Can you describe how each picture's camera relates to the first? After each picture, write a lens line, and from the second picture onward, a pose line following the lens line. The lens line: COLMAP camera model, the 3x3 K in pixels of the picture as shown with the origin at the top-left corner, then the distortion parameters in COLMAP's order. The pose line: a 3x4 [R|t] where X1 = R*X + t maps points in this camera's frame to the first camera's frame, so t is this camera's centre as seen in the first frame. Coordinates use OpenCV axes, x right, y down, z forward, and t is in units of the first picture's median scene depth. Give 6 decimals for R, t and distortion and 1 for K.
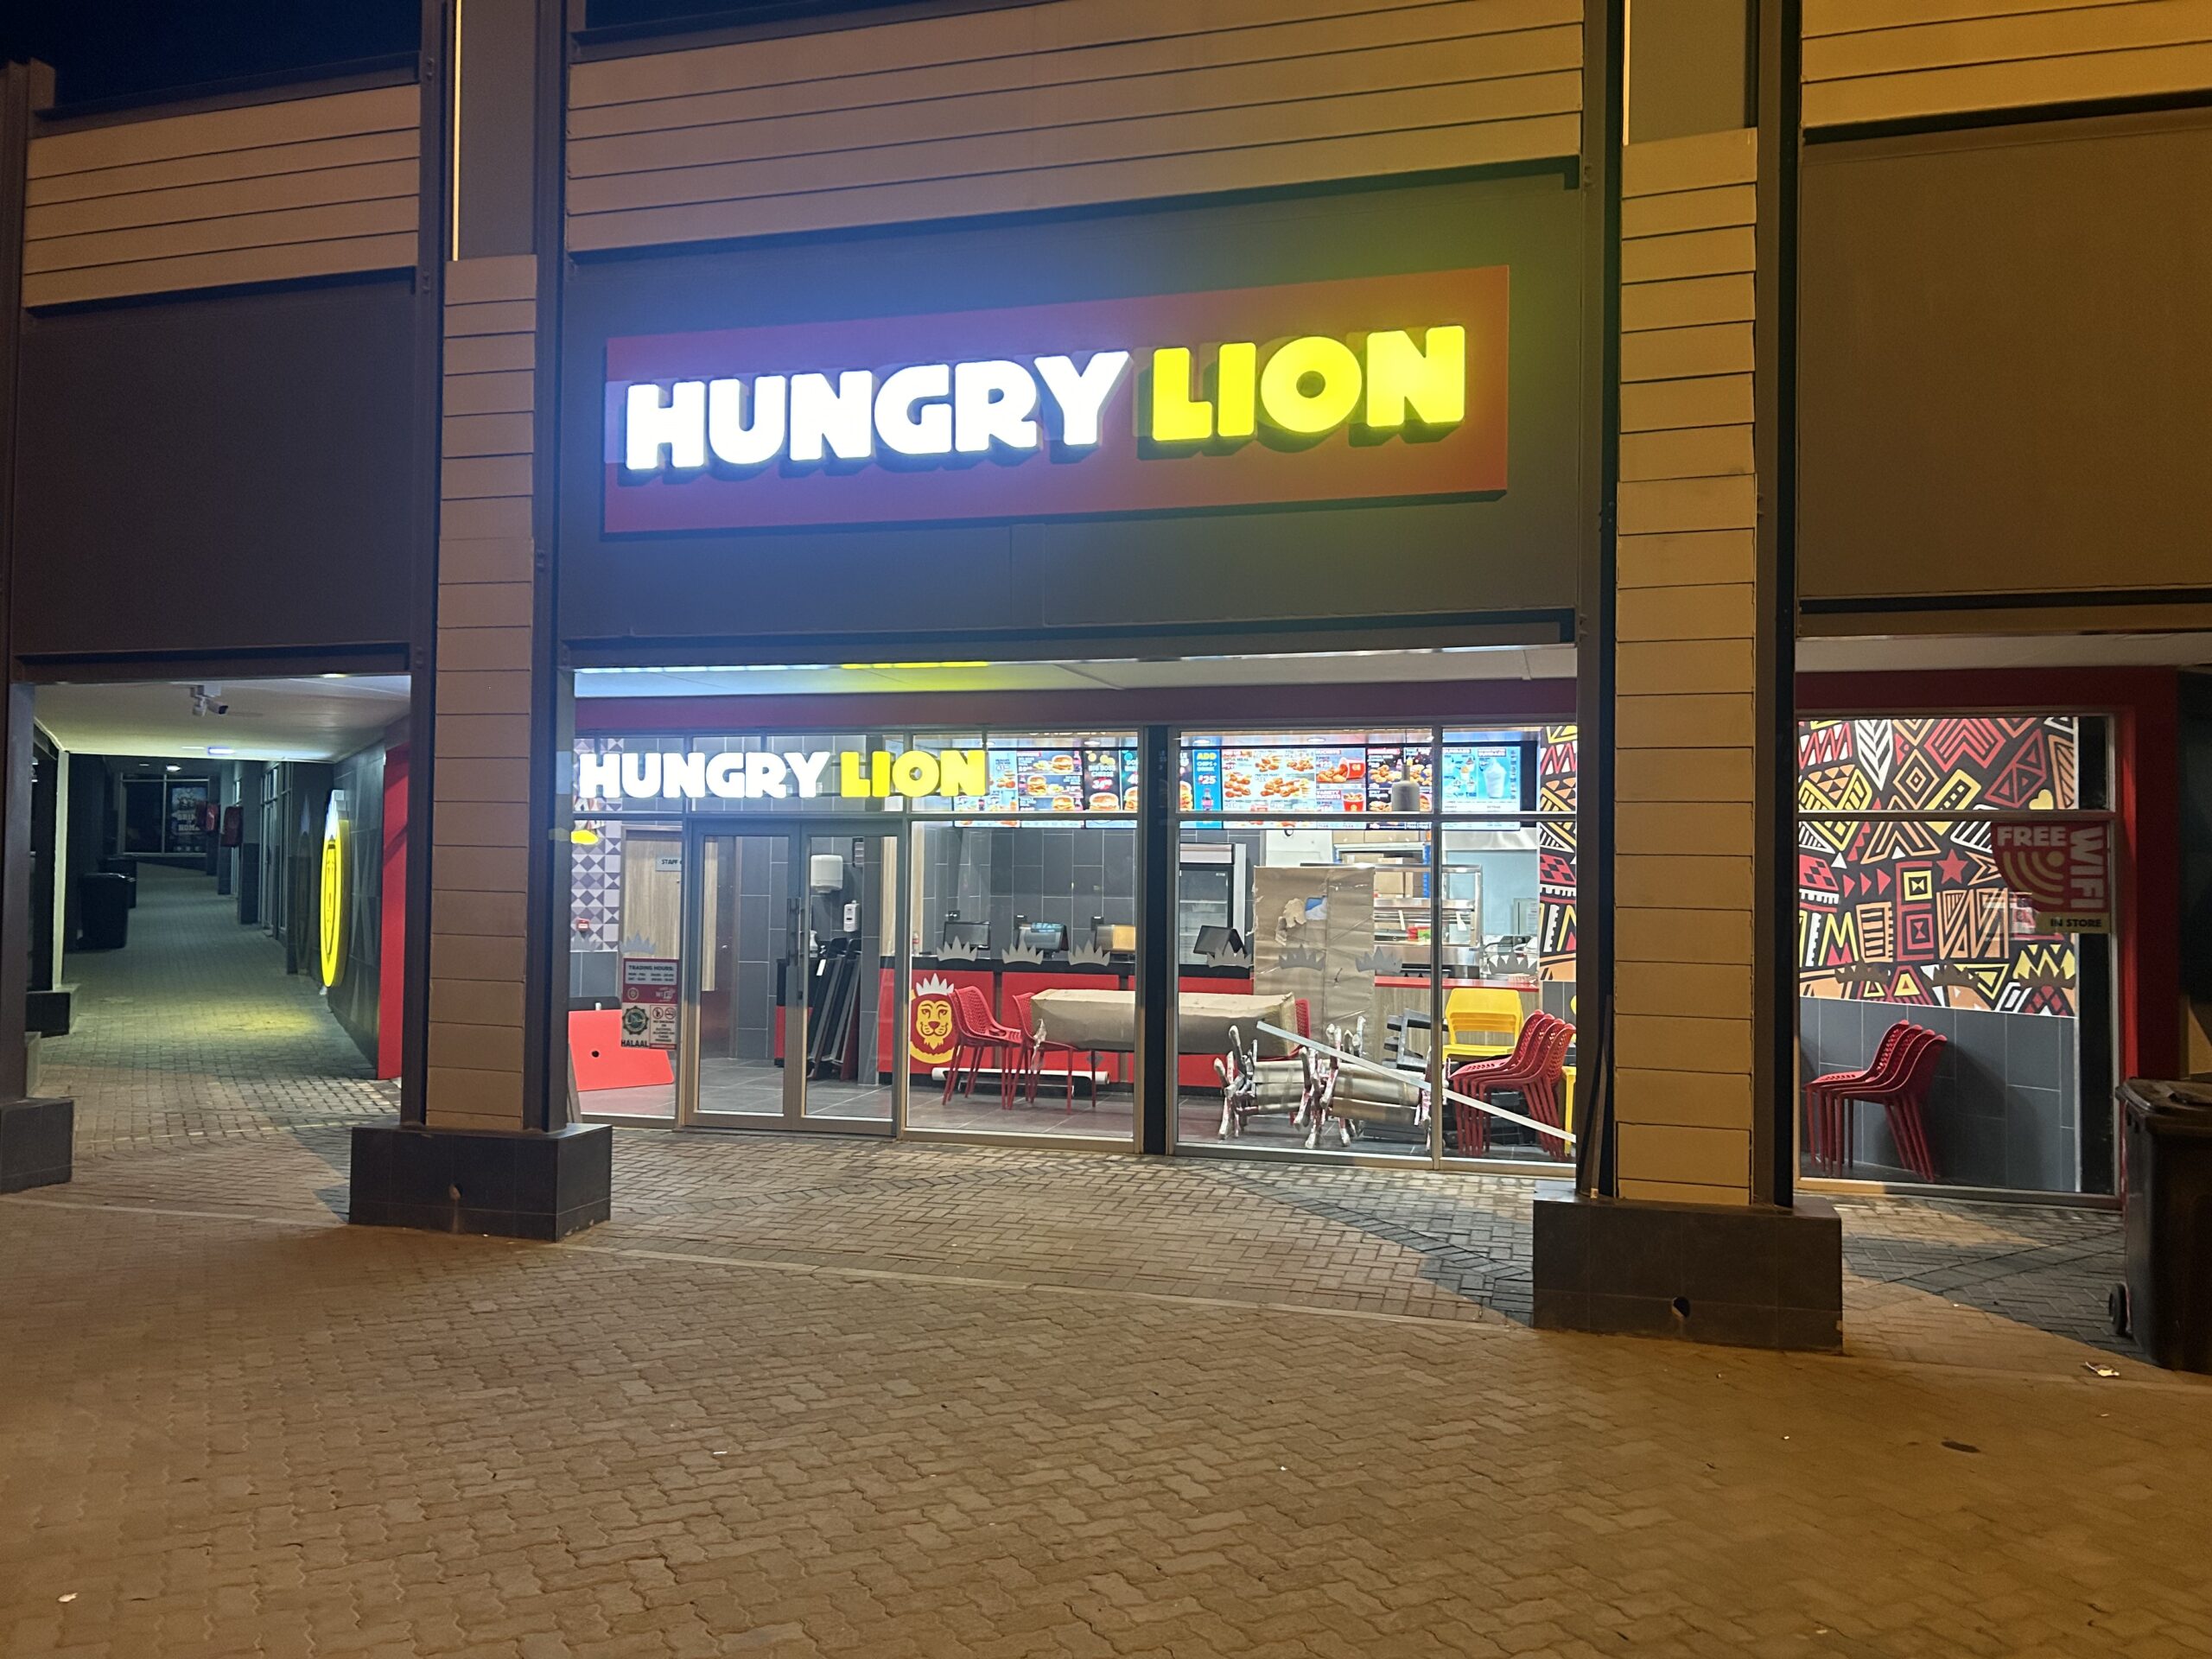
lens RADIAL K [[1634.4, 0, 1106.0], [0, 1634.4, 829.5], [0, 0, 1]] dist [0.039025, -0.002112]
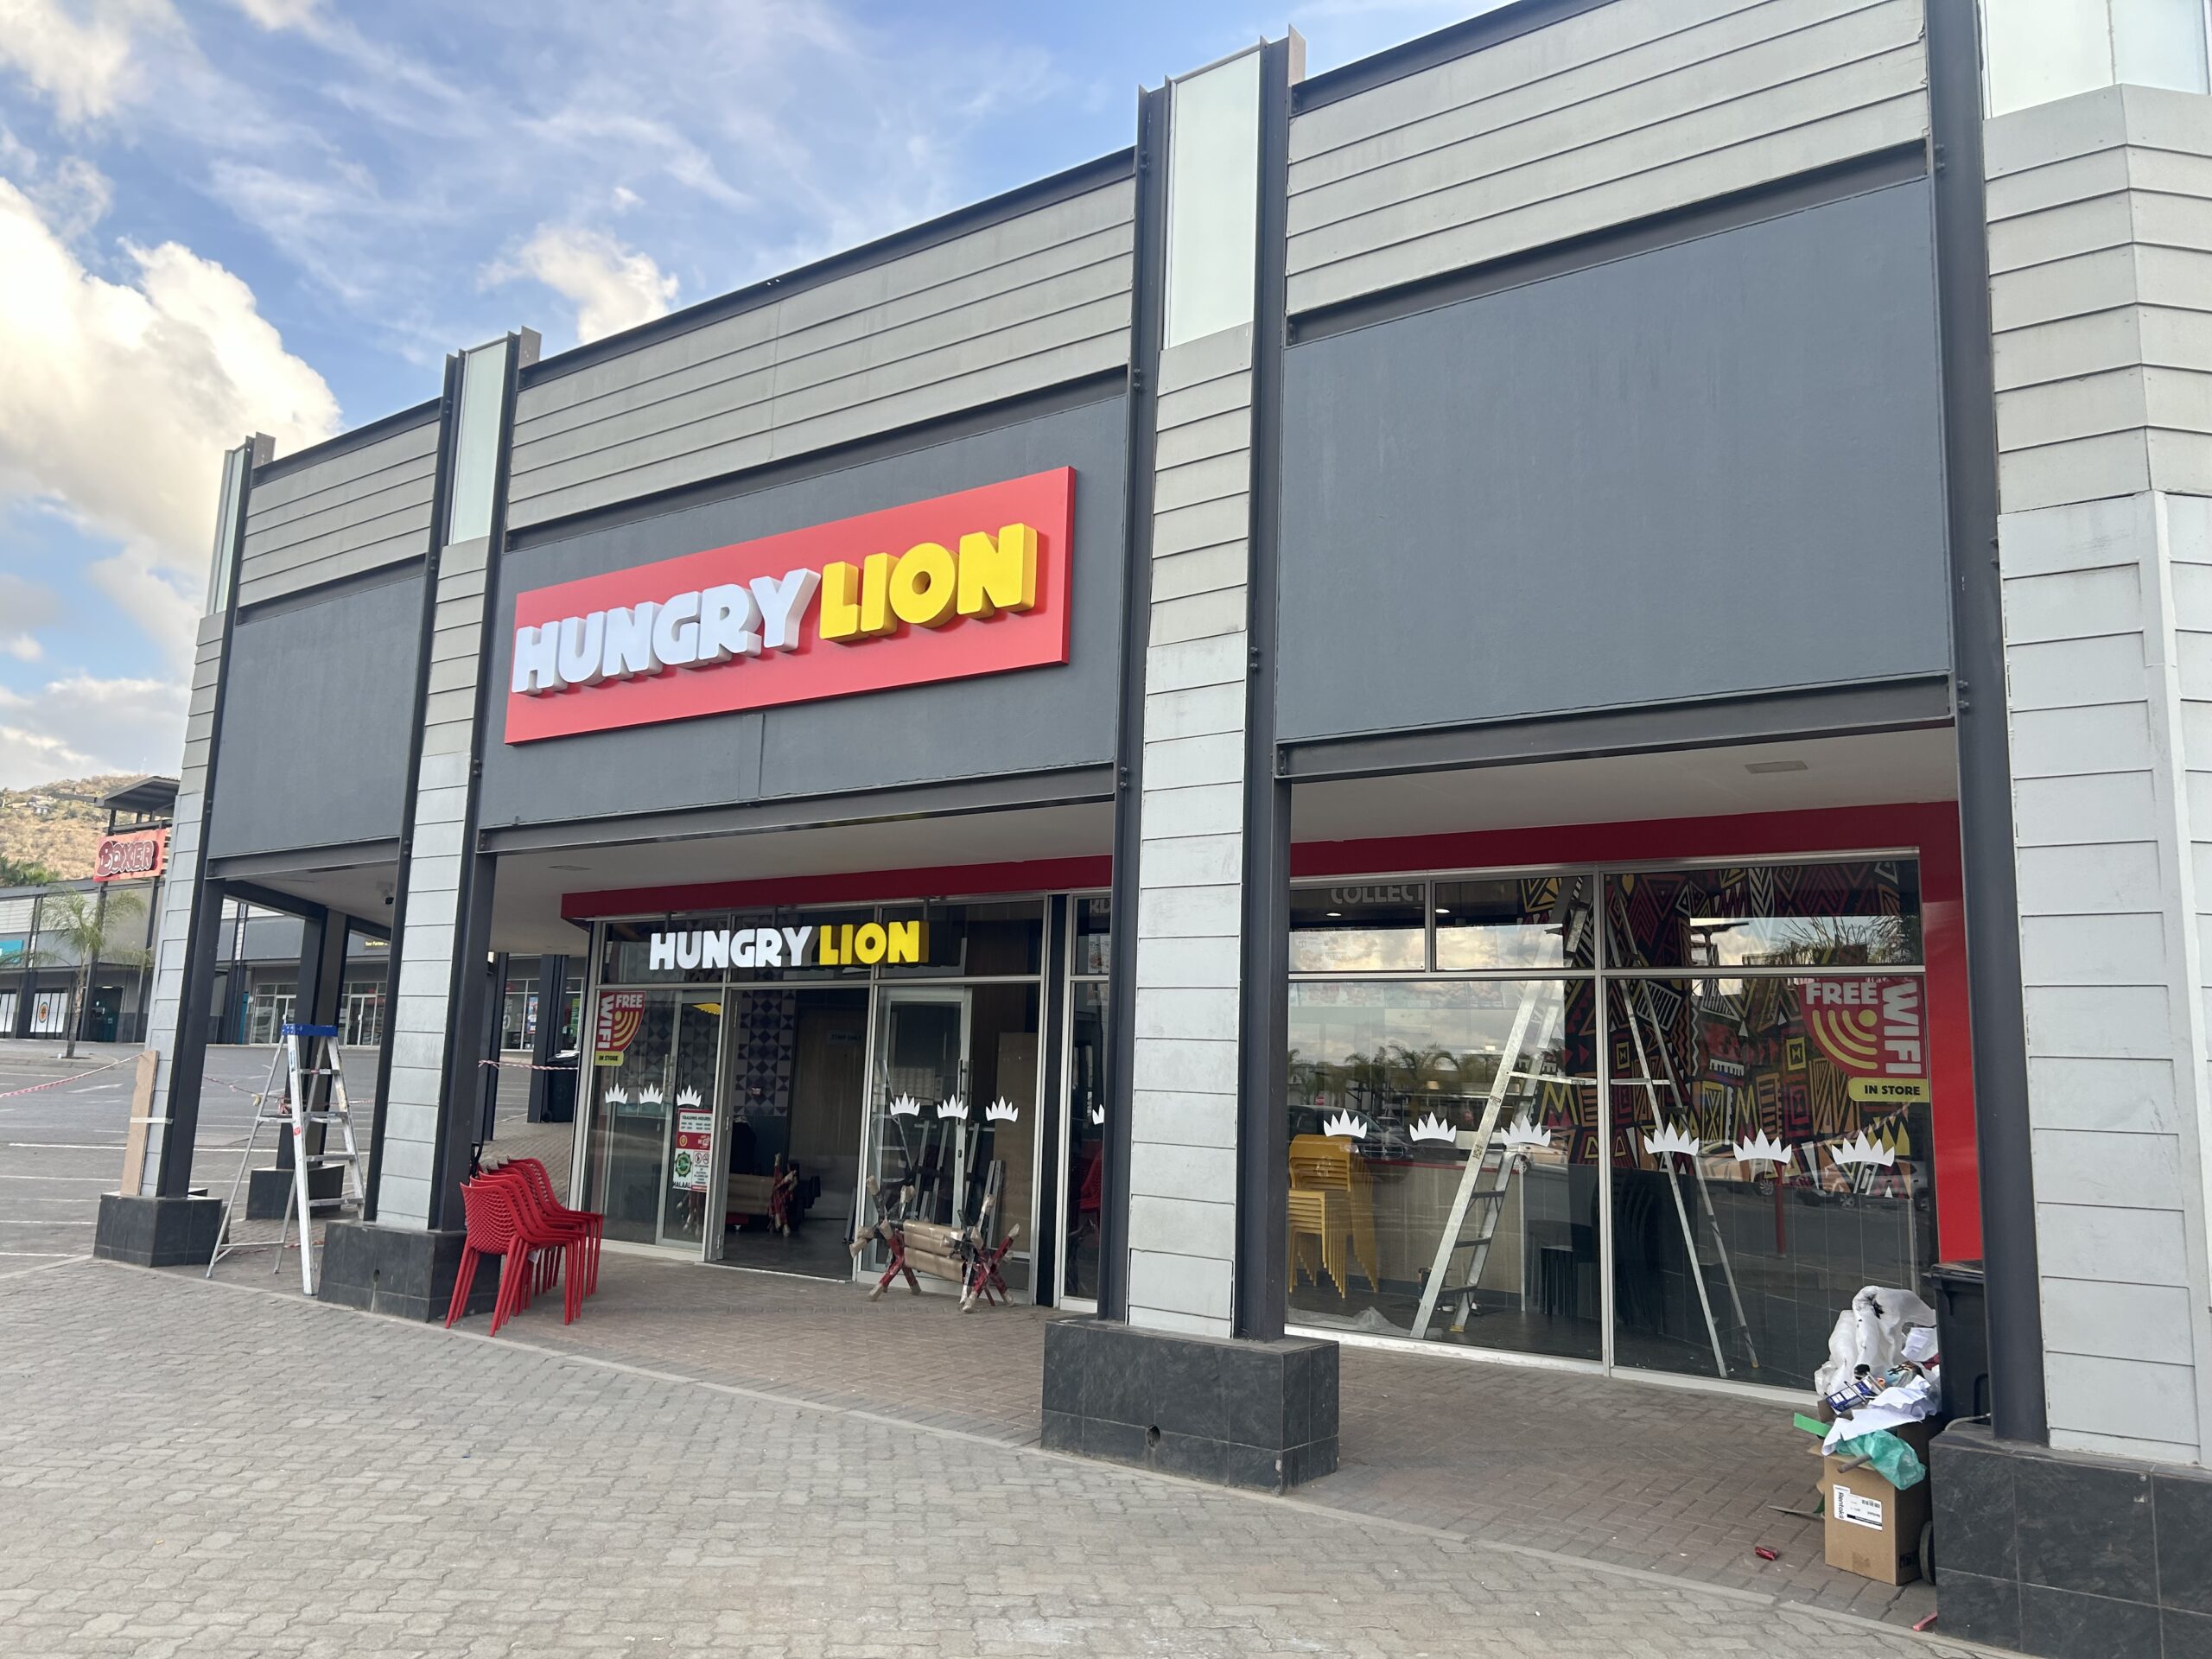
lens RADIAL K [[1655.3, 0, 1106.0], [0, 1655.3, 829.5], [0, 0, 1]] dist [0.060986, -0.075717]
pose [[0.934847, -0.034703, -0.353351, 0.421894], [-0.012079, 0.991527, -0.129337, 0.031887], [0.354846, 0.125179, 0.926507, -0.005631]]
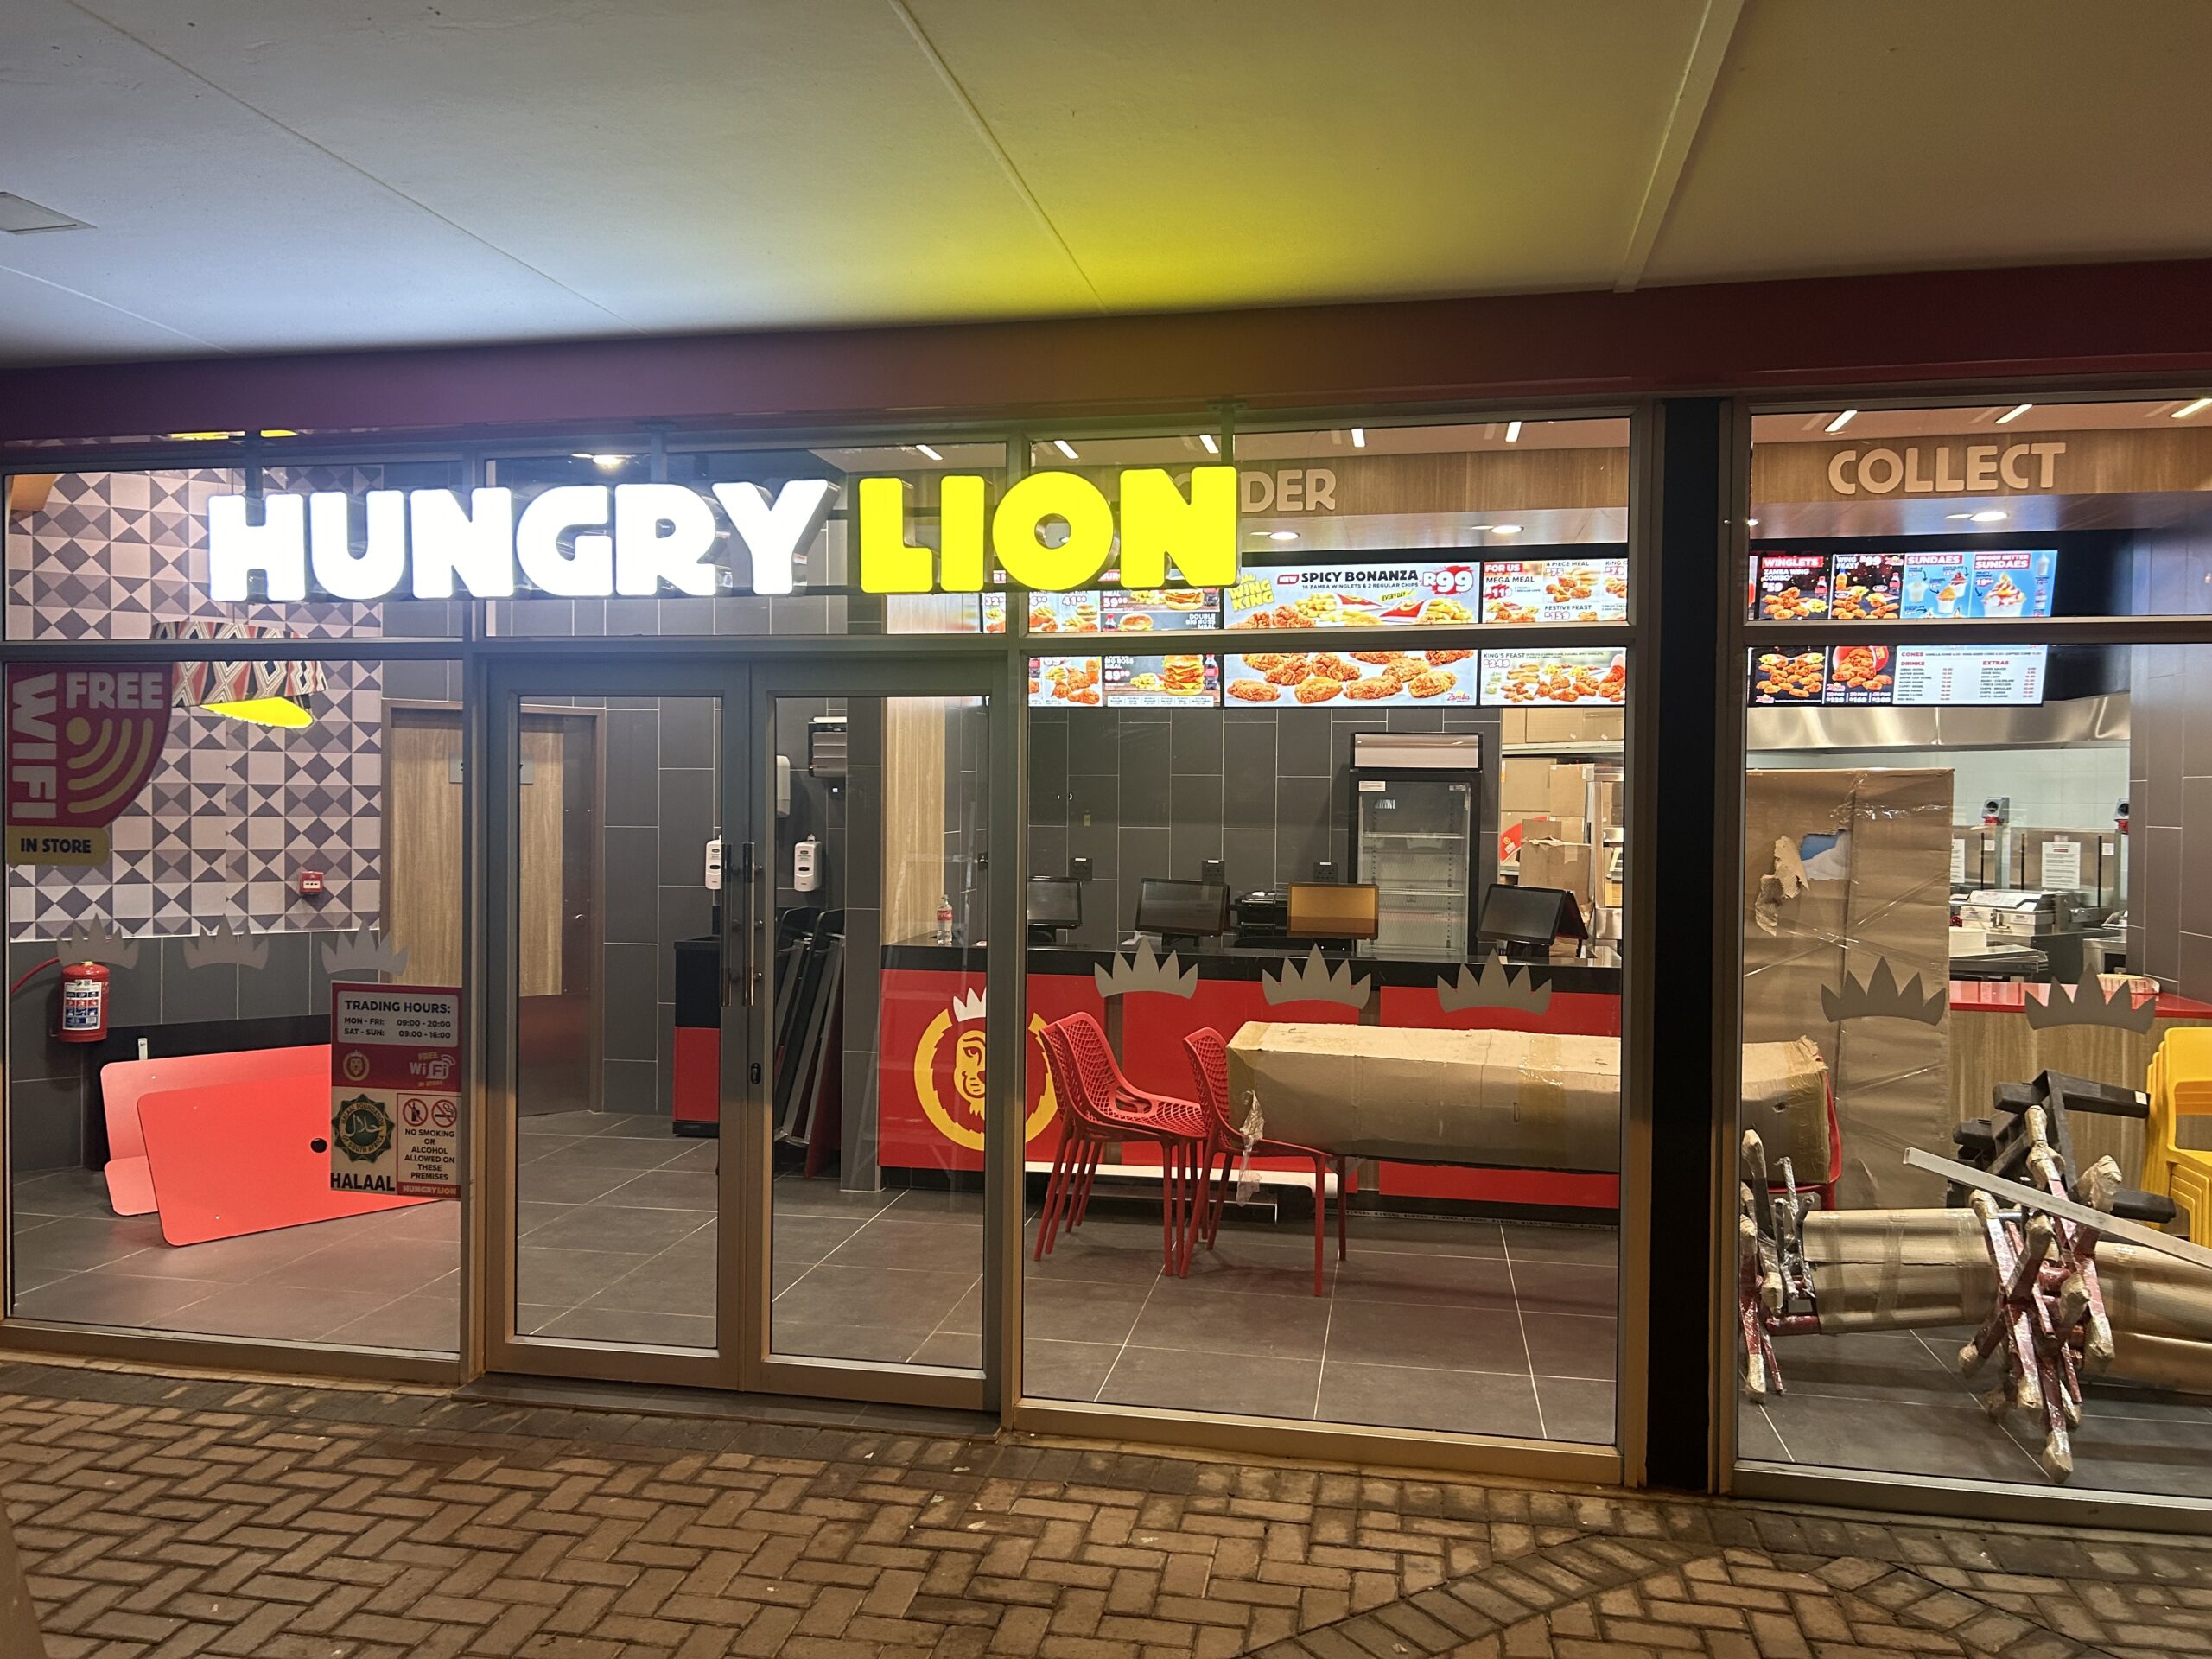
lens RADIAL K [[1667.7, 0, 1083.1], [0, 1667.7, 838.1], [0, 0, 1]] dist [0.011576, -0.003609]
pose [[0.998166, -0.003588, 0.060430, -0.128893], [0.000266, 0.998492, 0.054896, 0.017439], [-0.060536, -0.054780, 0.996662, 0.573549]]
